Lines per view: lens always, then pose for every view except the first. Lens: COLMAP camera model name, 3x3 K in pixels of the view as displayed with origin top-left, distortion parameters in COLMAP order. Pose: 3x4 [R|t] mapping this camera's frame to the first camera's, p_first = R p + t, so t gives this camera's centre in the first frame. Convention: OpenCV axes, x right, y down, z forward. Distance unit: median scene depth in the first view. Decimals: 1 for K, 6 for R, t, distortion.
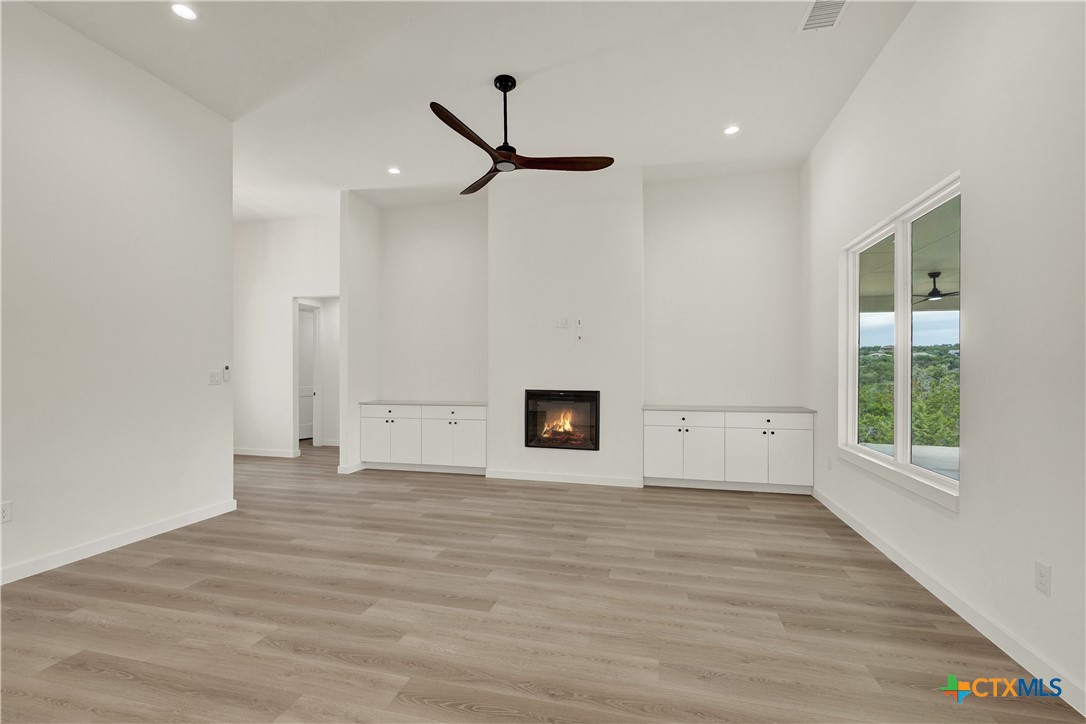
lens RADIAL K [[475.1, 0, 539.6], [0, 475.1, 358.6], [0, 0, 1]] dist [0.002446, 0.000565]
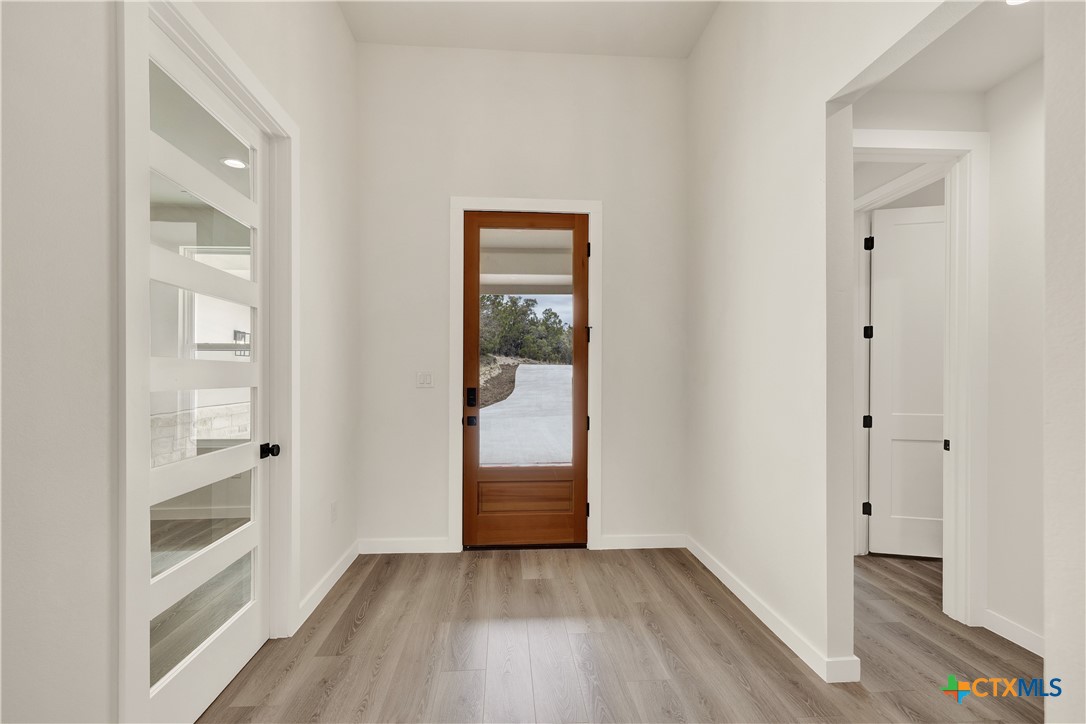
lens RADIAL K [[475.1, 0, 539.6], [0, 475.1, 358.6], [0, 0, 1]] dist [0.002446, 0.000565]
pose [[0.304098, -0.033826, -0.952040, -0.041020], [0.029992, 0.999214, -0.025922, 0.003239], [0.952168, -0.020671, 0.304874, 0.107115]]
